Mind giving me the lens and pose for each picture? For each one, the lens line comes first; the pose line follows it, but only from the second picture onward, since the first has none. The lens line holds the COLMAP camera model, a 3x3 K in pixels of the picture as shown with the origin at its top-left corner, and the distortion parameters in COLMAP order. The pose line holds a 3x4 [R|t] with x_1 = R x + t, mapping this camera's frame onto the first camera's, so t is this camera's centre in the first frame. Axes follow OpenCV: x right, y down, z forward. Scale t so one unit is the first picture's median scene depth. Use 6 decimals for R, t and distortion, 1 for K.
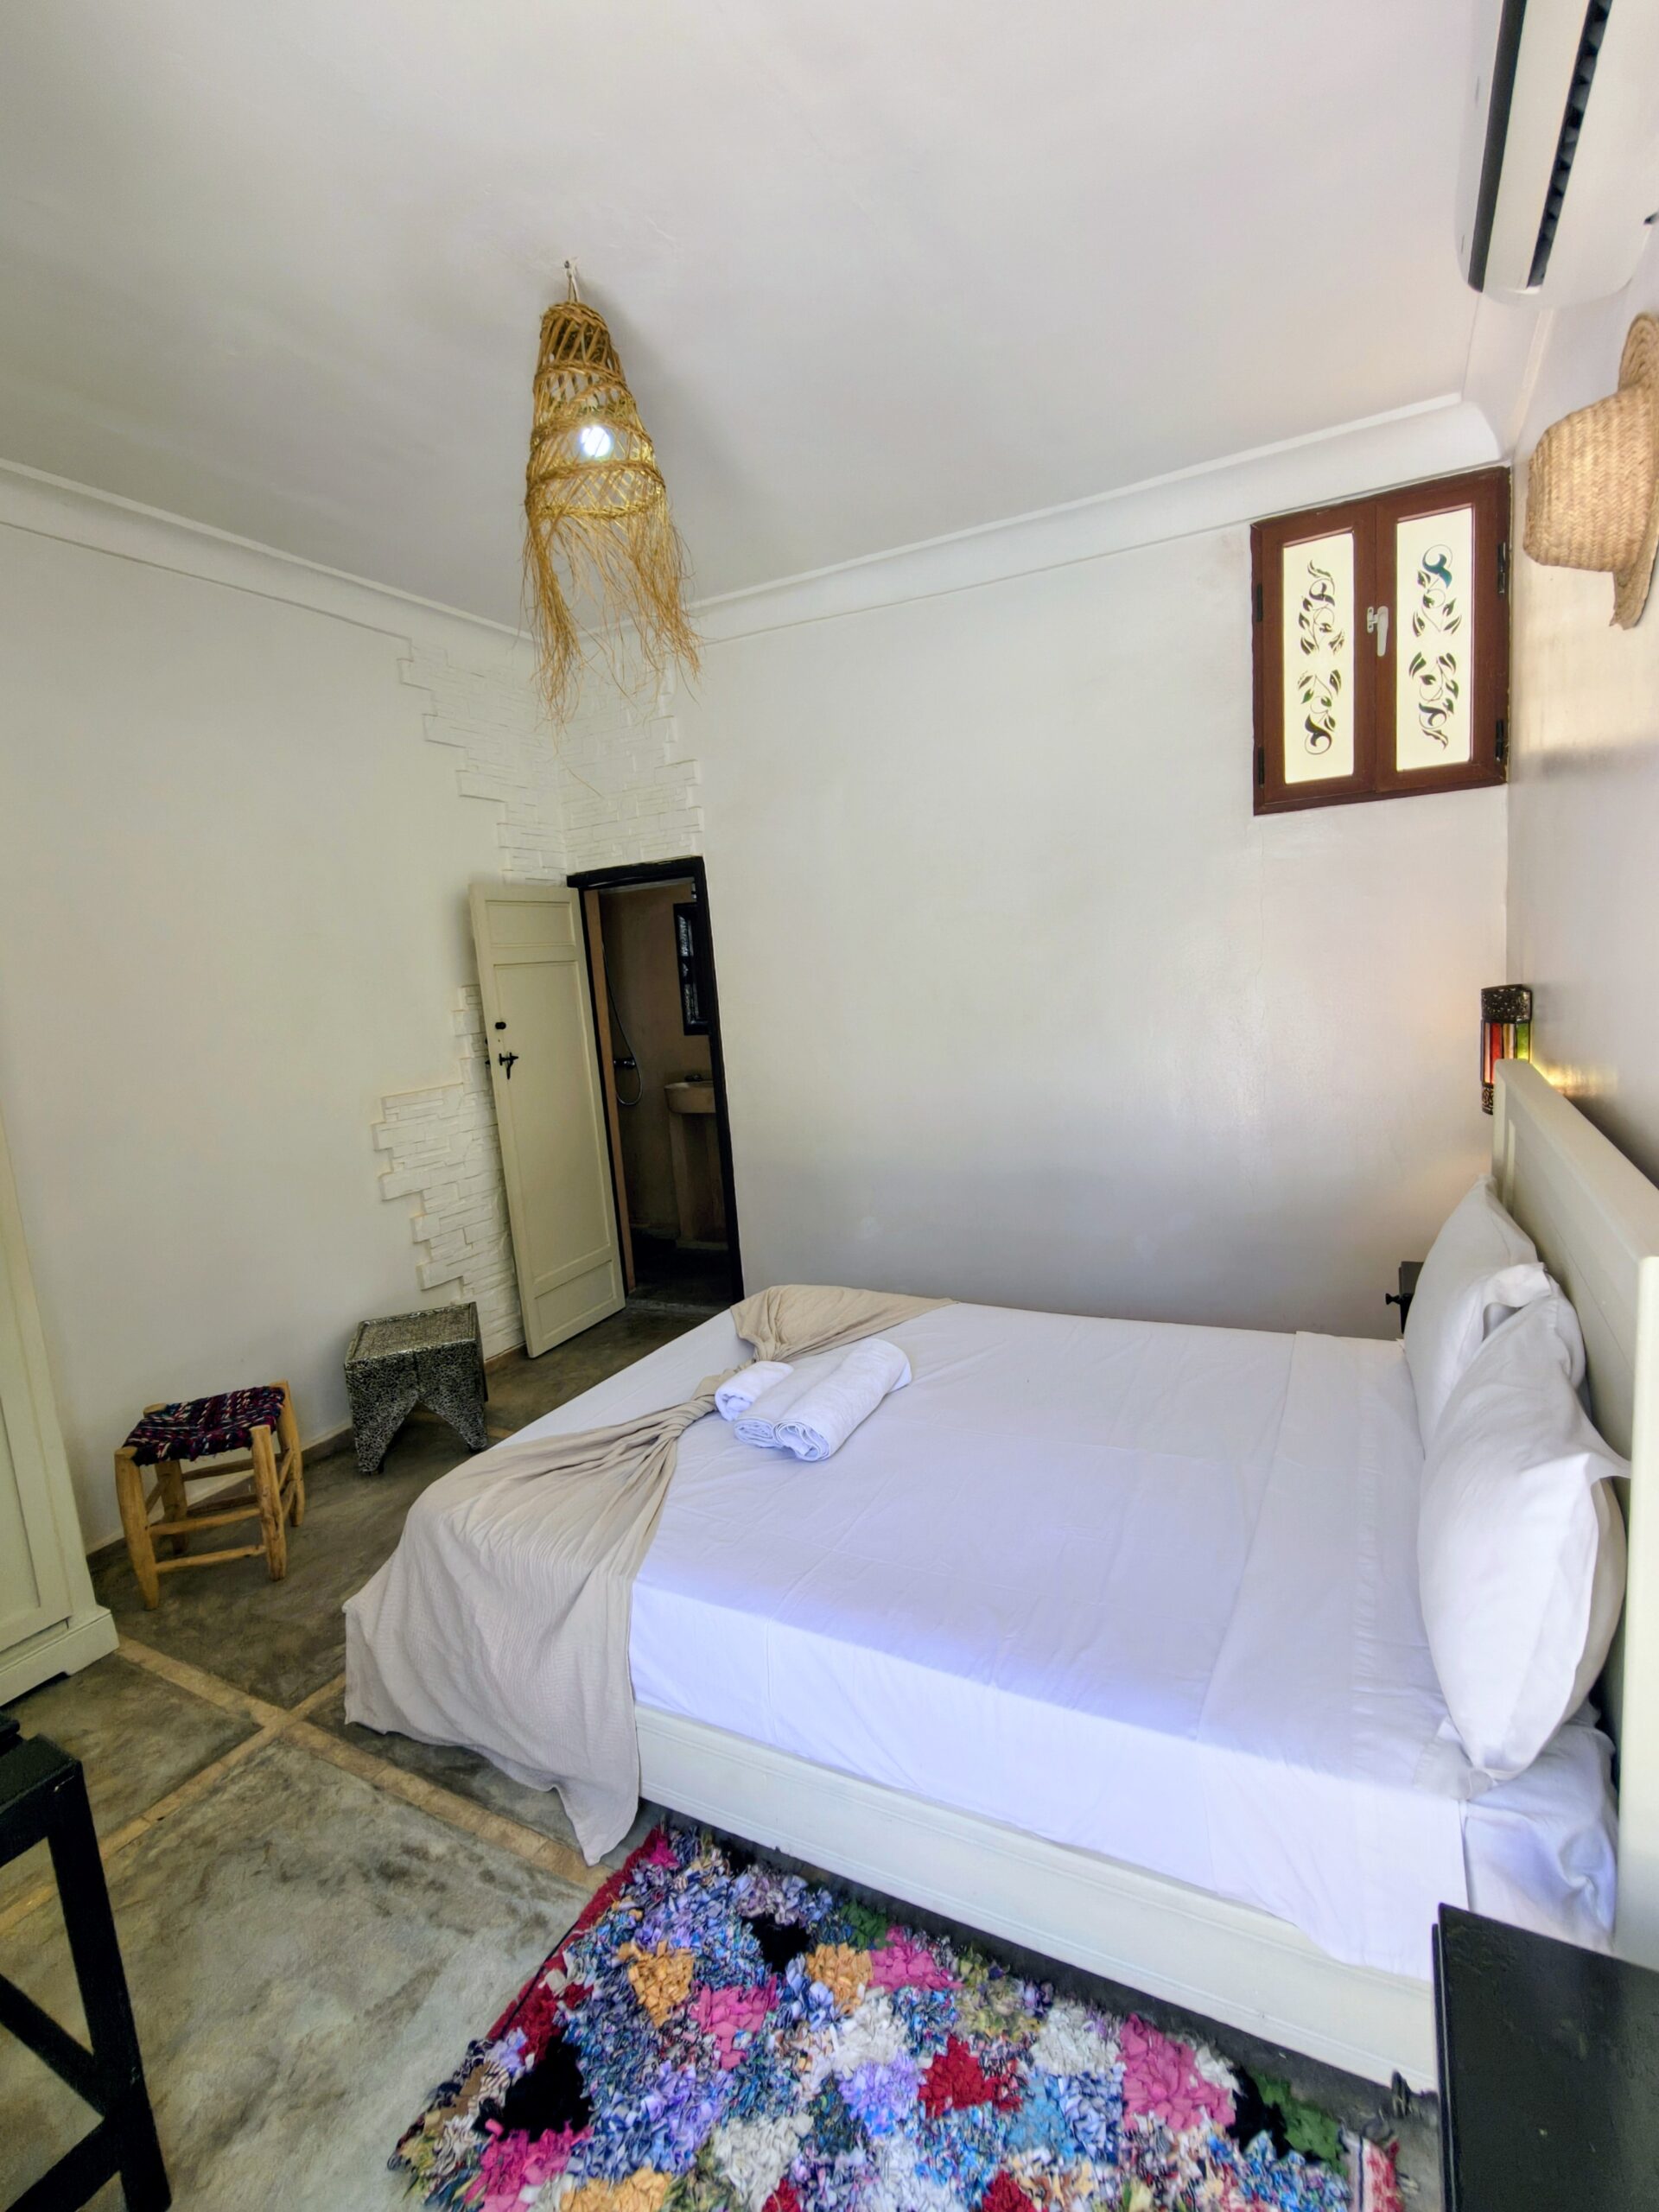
lens RADIAL K [[958.3, 0, 836.7], [0, 958.3, 1102.2], [0, 0, 1]] dist [-0.003209, -0.000453]
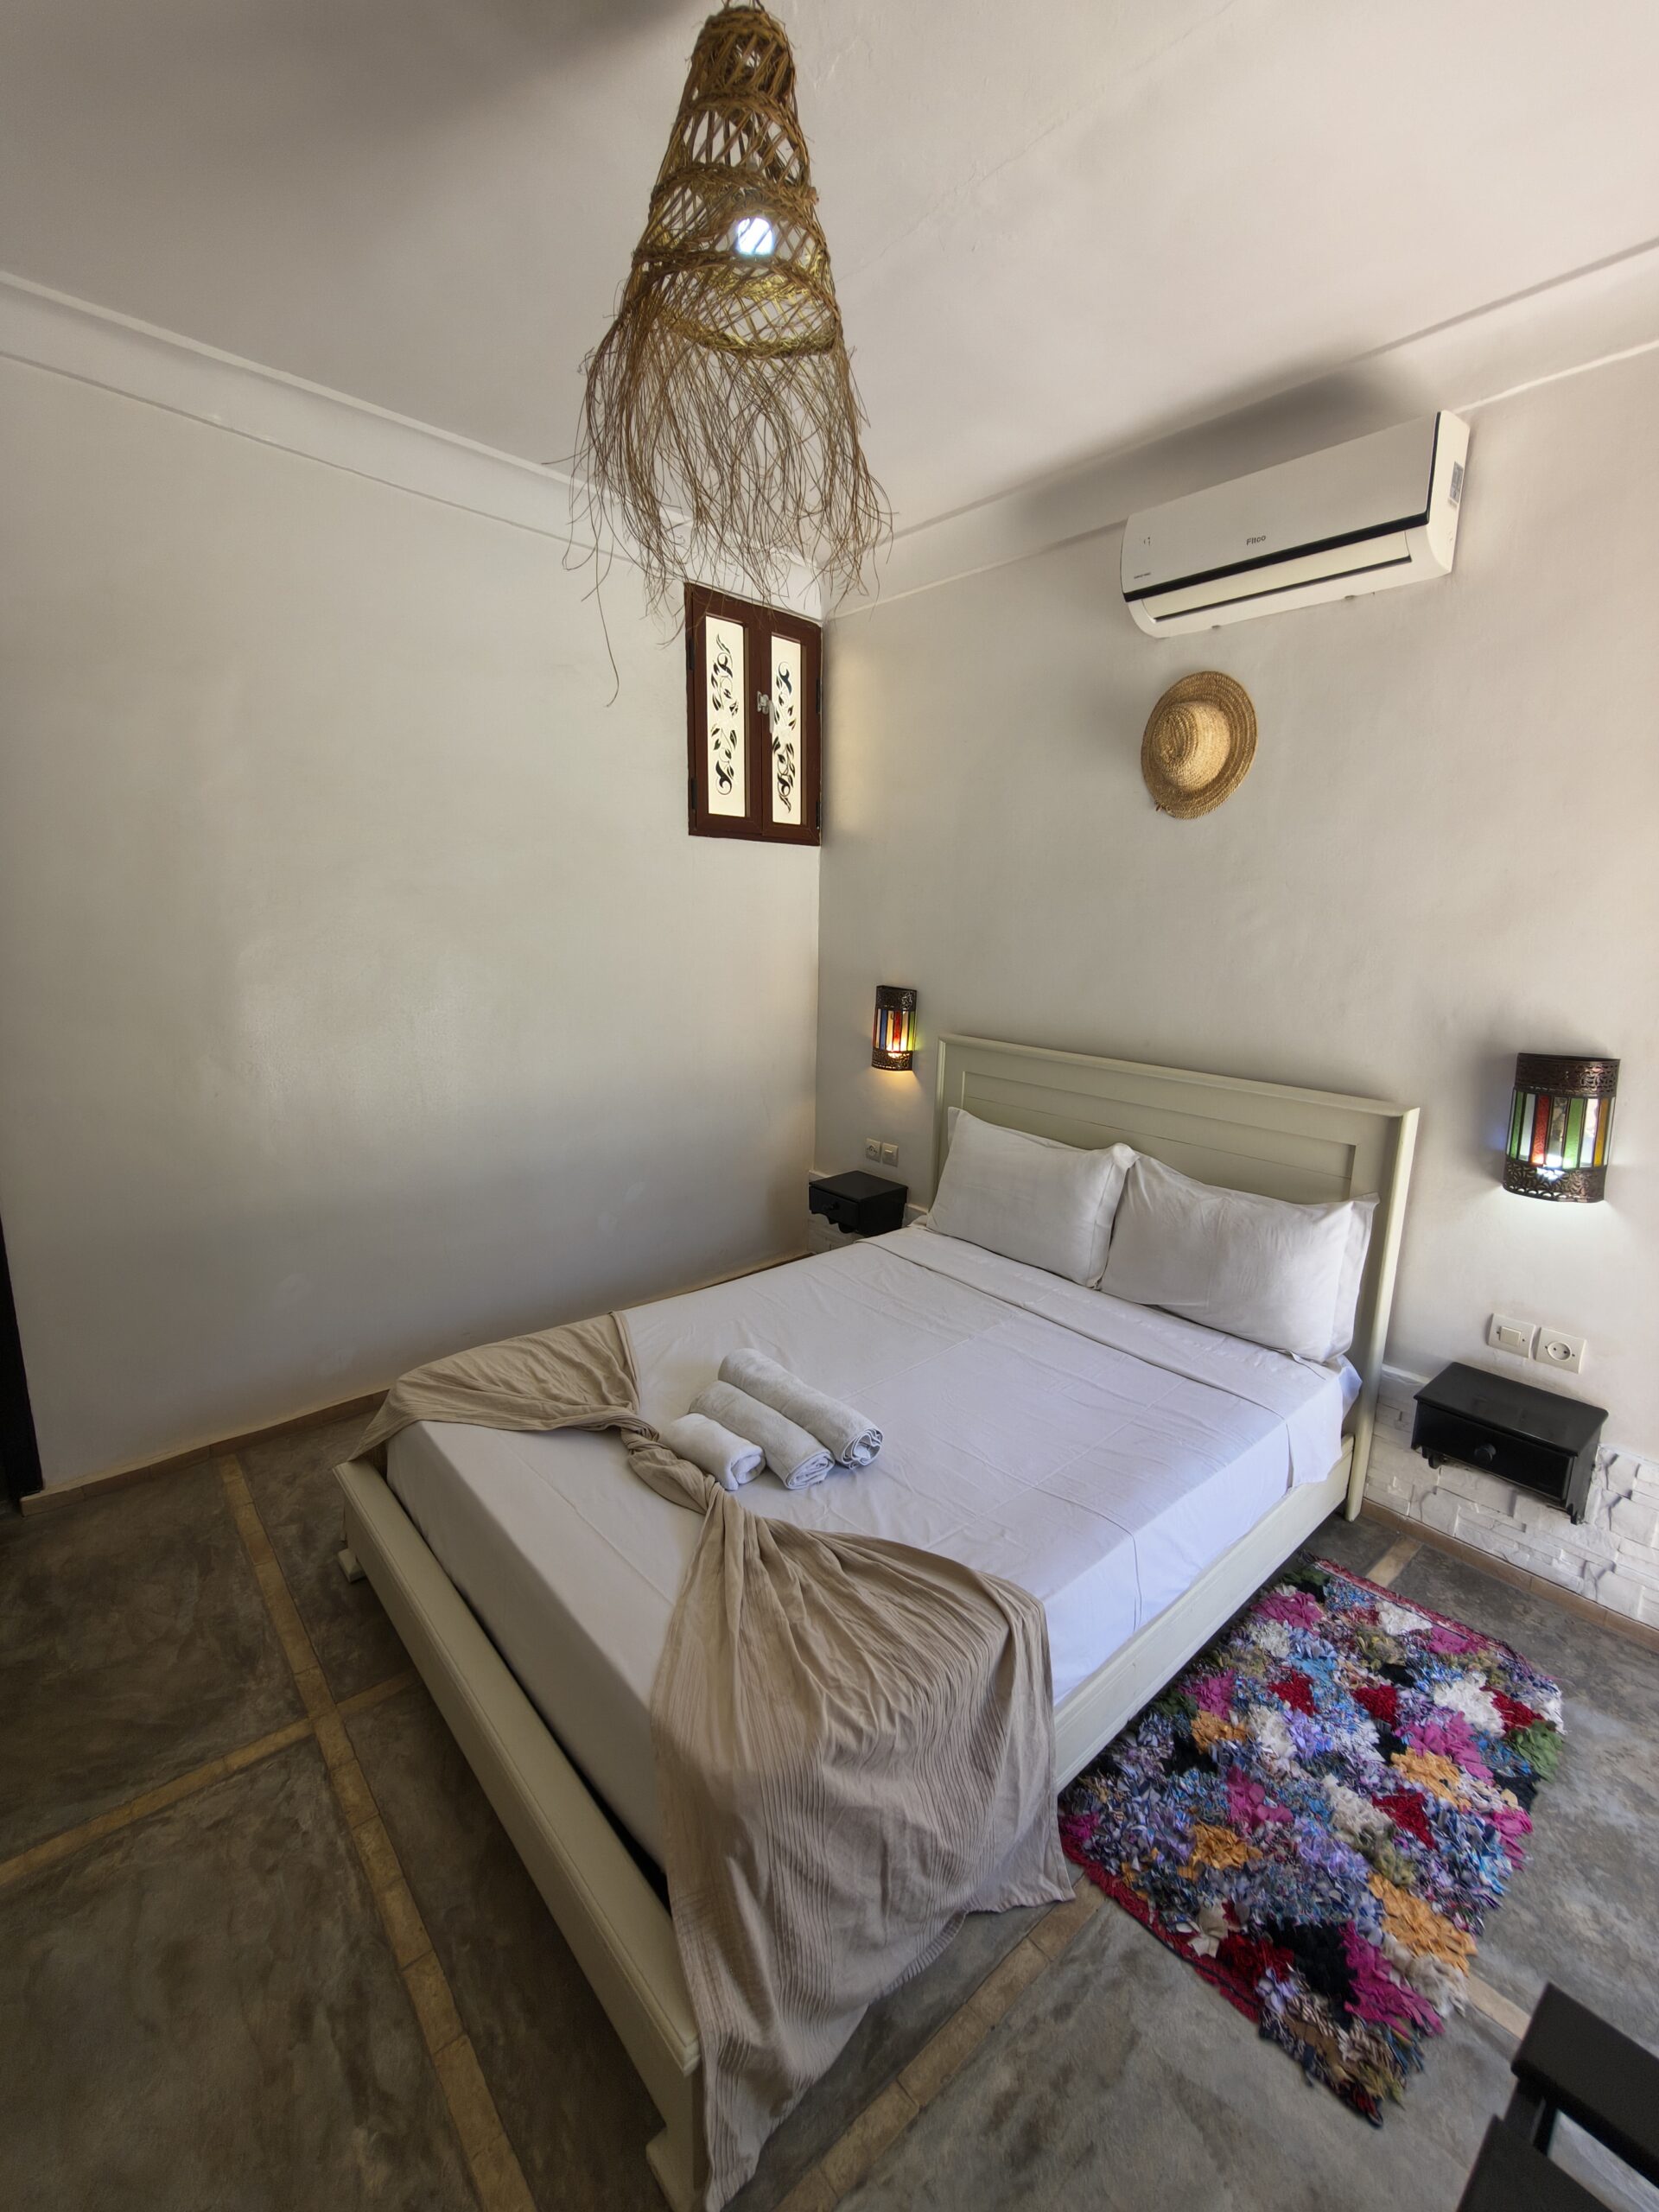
lens RADIAL K [[940.4, 0, 791.8], [0, 940.4, 1101.1], [0, 0, 1]] dist [-0.001267, 0.000299]
pose [[0.385373, -0.100017, 0.917325, -0.671243], [0.077106, 0.994122, 0.075997, -0.058131], [-0.919534, 0.041444, 0.390820, 0.494400]]
